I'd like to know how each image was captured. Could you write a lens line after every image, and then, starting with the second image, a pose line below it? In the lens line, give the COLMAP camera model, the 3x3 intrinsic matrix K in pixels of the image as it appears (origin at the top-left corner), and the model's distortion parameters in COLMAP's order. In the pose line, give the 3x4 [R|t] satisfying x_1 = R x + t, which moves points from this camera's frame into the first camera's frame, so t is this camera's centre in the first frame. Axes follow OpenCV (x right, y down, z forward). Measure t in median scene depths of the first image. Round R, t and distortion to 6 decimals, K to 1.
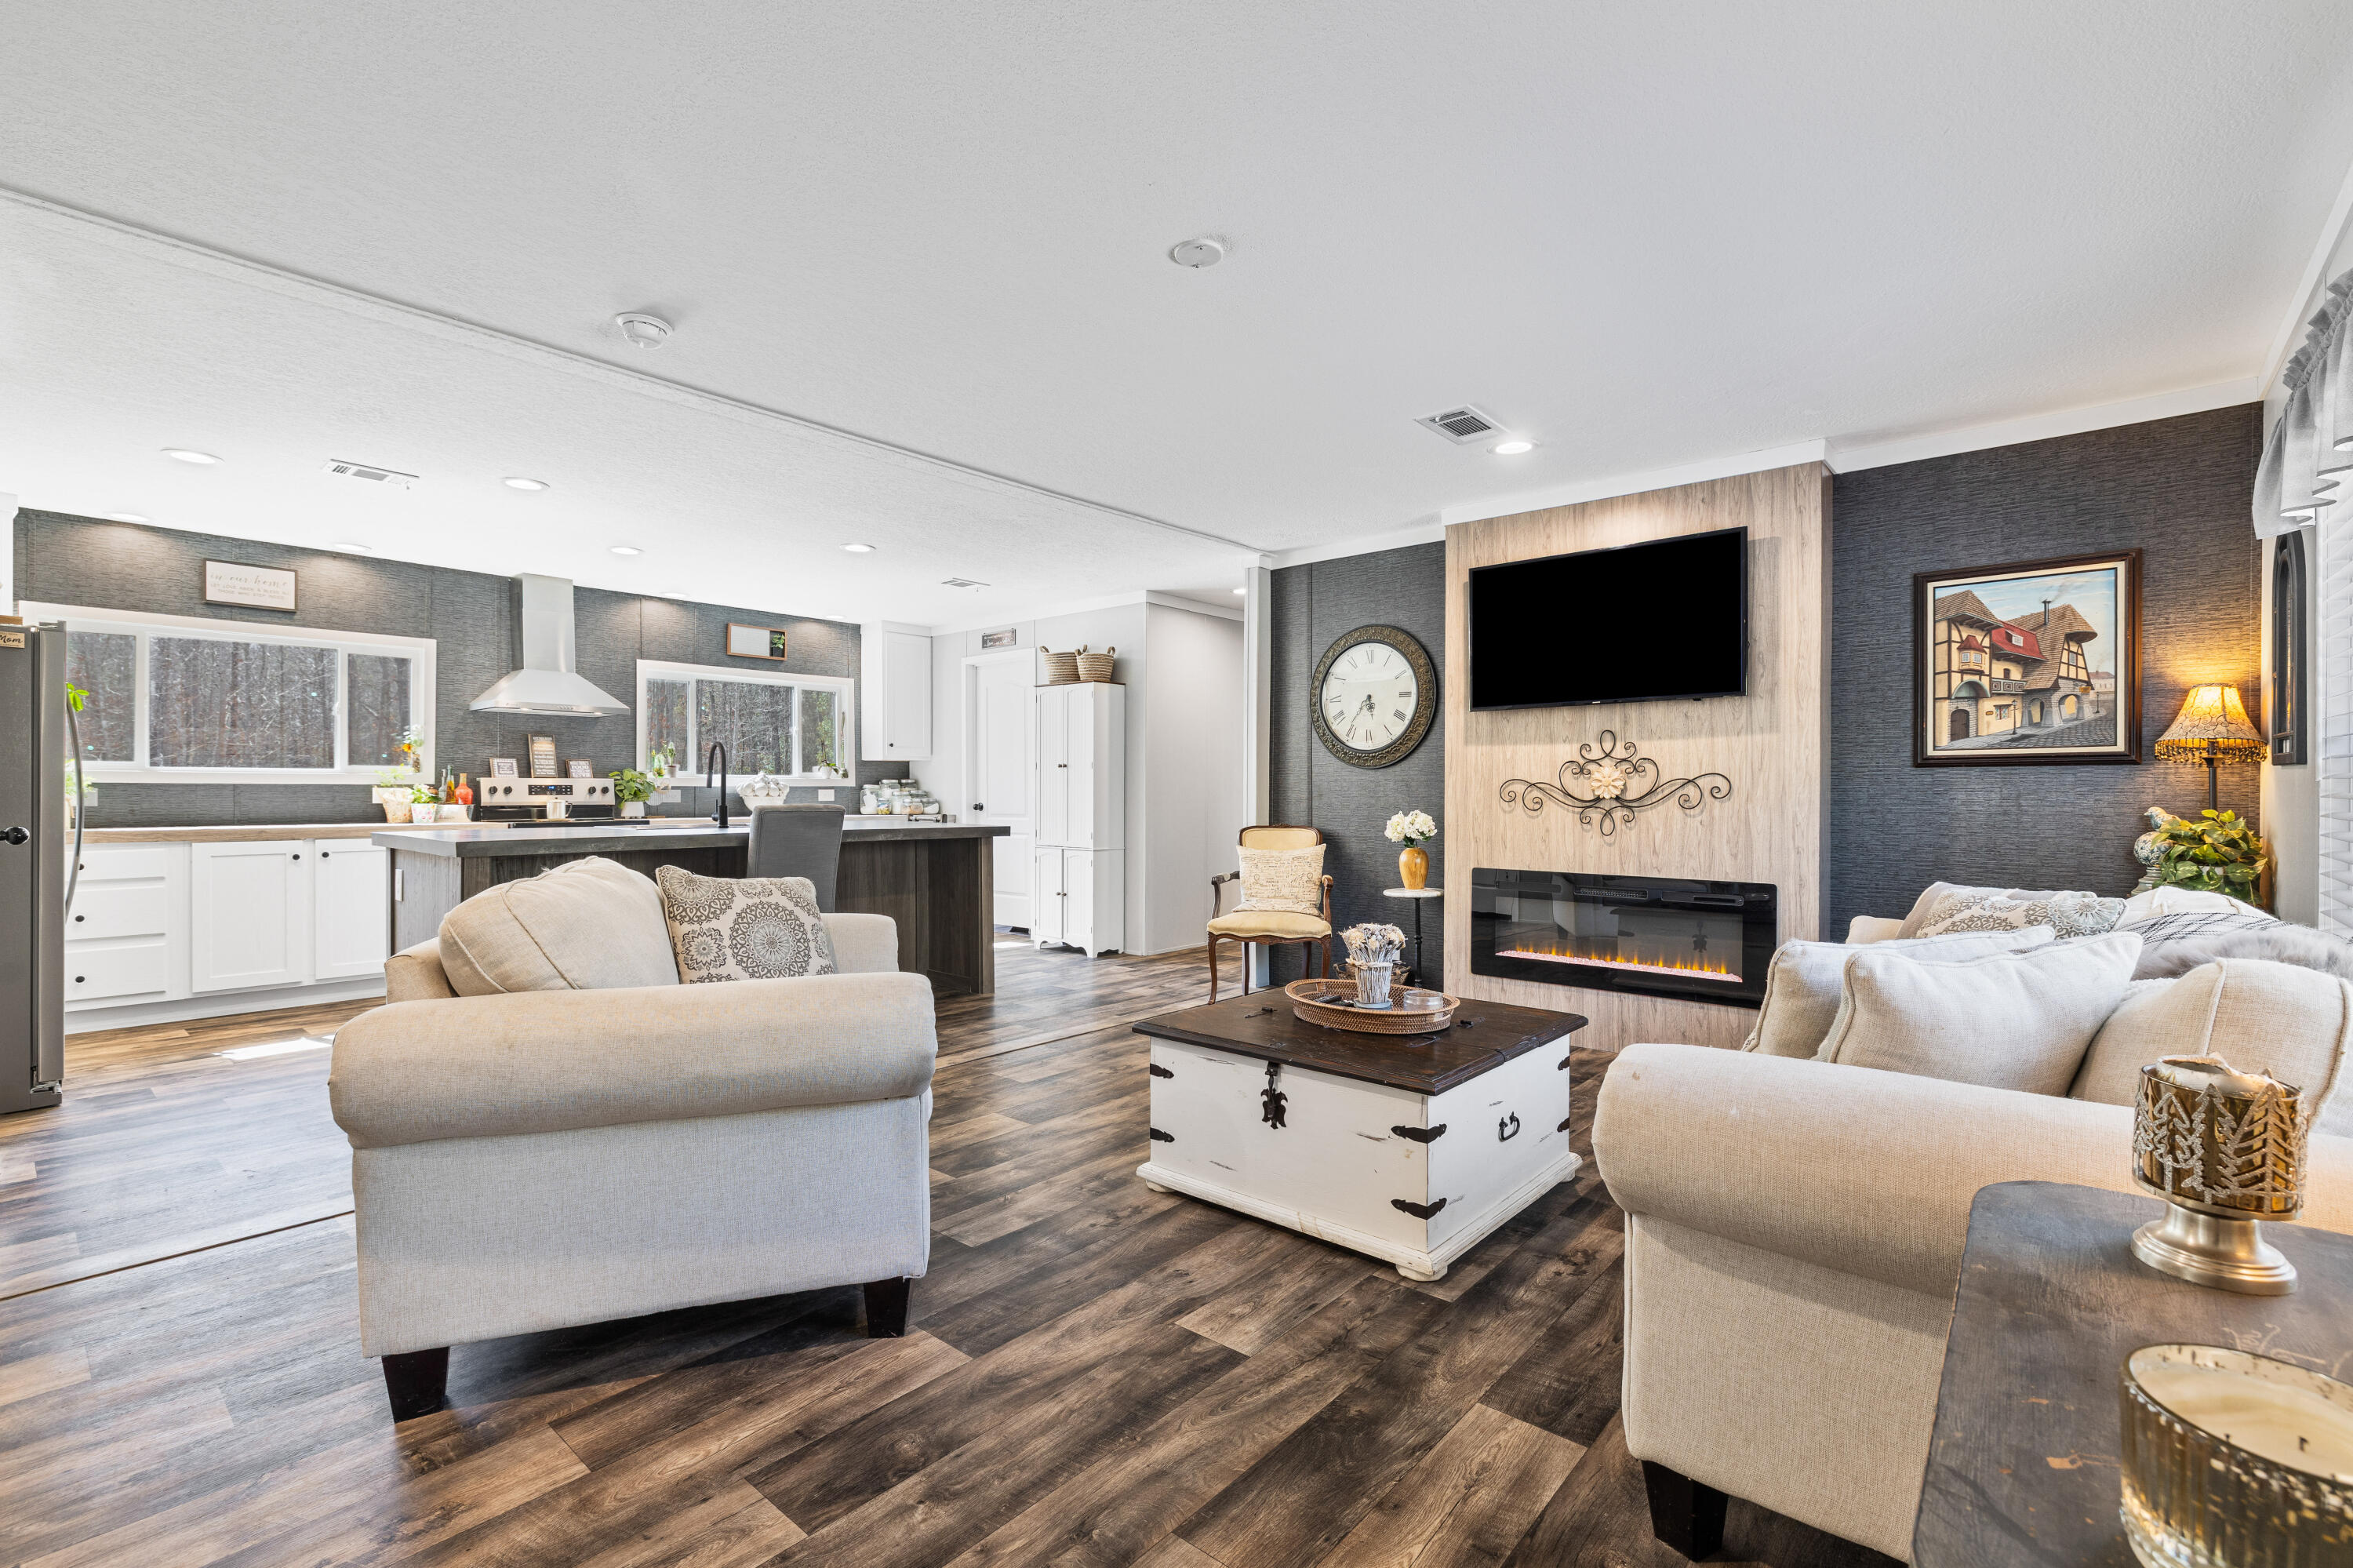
lens RADIAL K [[1046.6, 0, 1180.7], [0, 1046.6, 793.7], [0, 0, 1]] dist [0.000110, 0.000184]
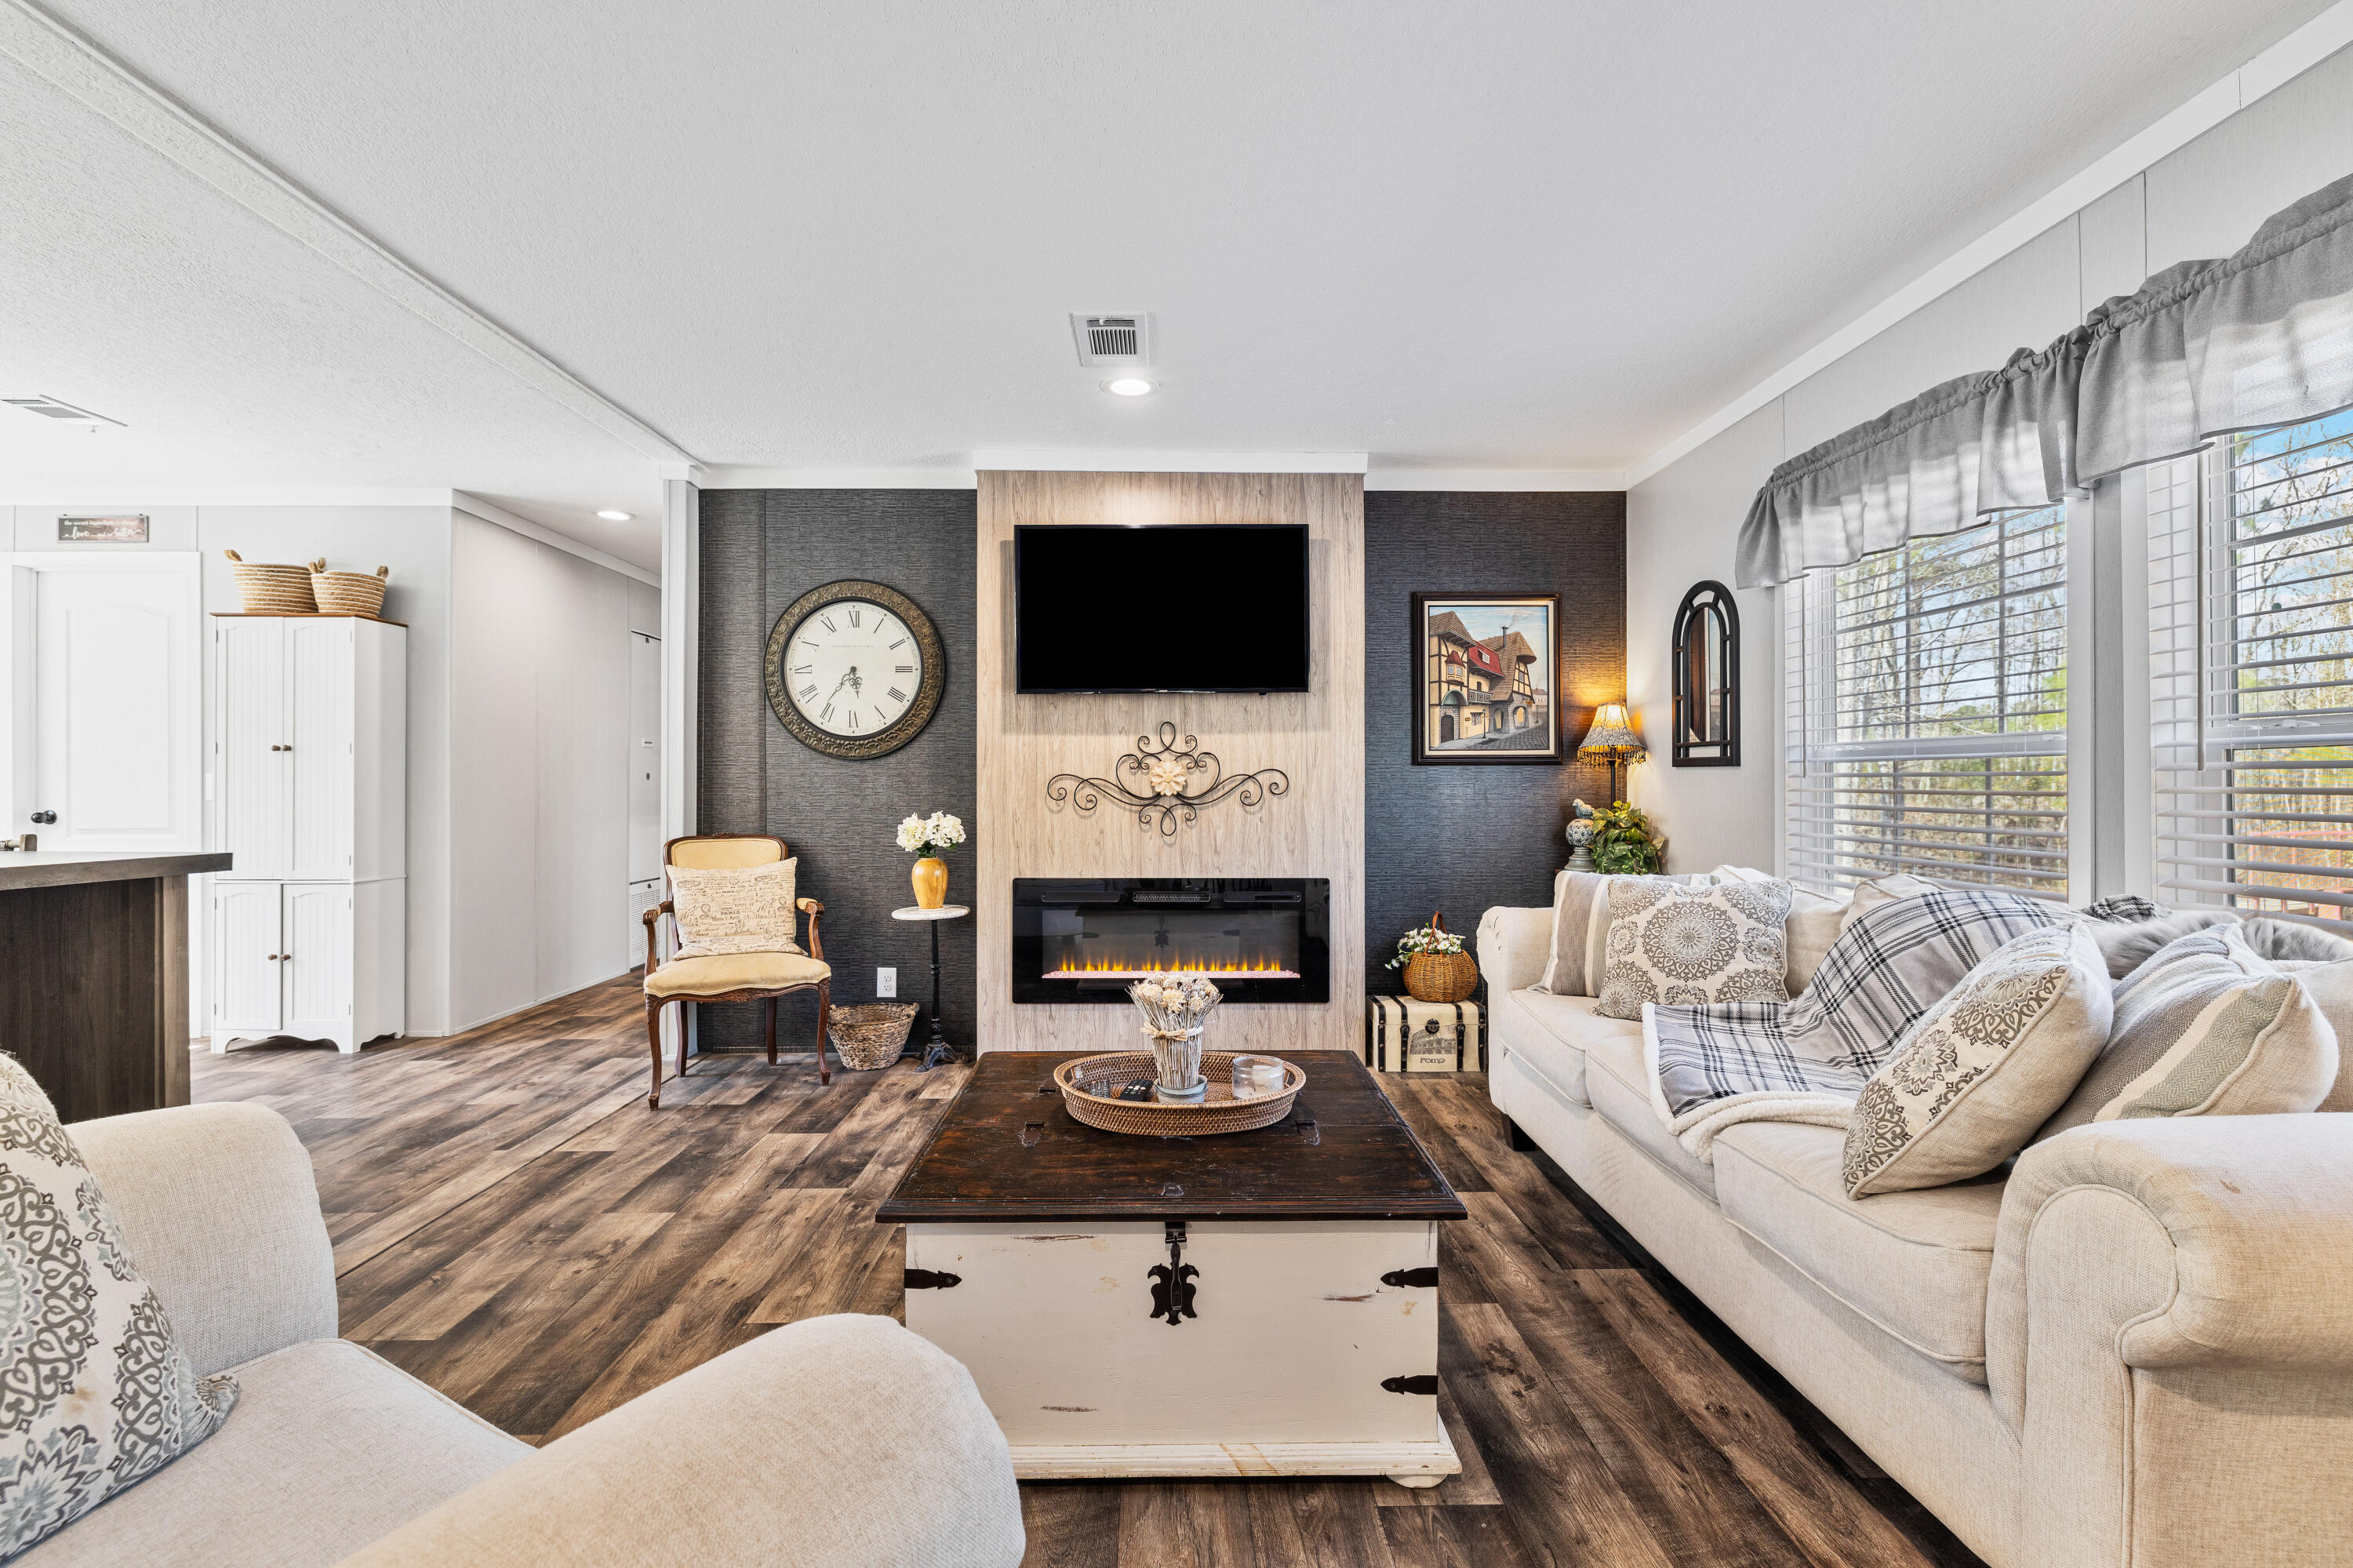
lens RADIAL K [[1022.4, 0, 1176.5], [0, 1022.4, 784.0], [0, 0, 1]] dist [-0.001636, 0.000021]
pose [[0.745348, -0.000624, 0.666676, -0.192416], [0.003996, 0.999986, -0.003532, -0.002377], [-0.666664, 0.005297, 0.745340, 0.323155]]
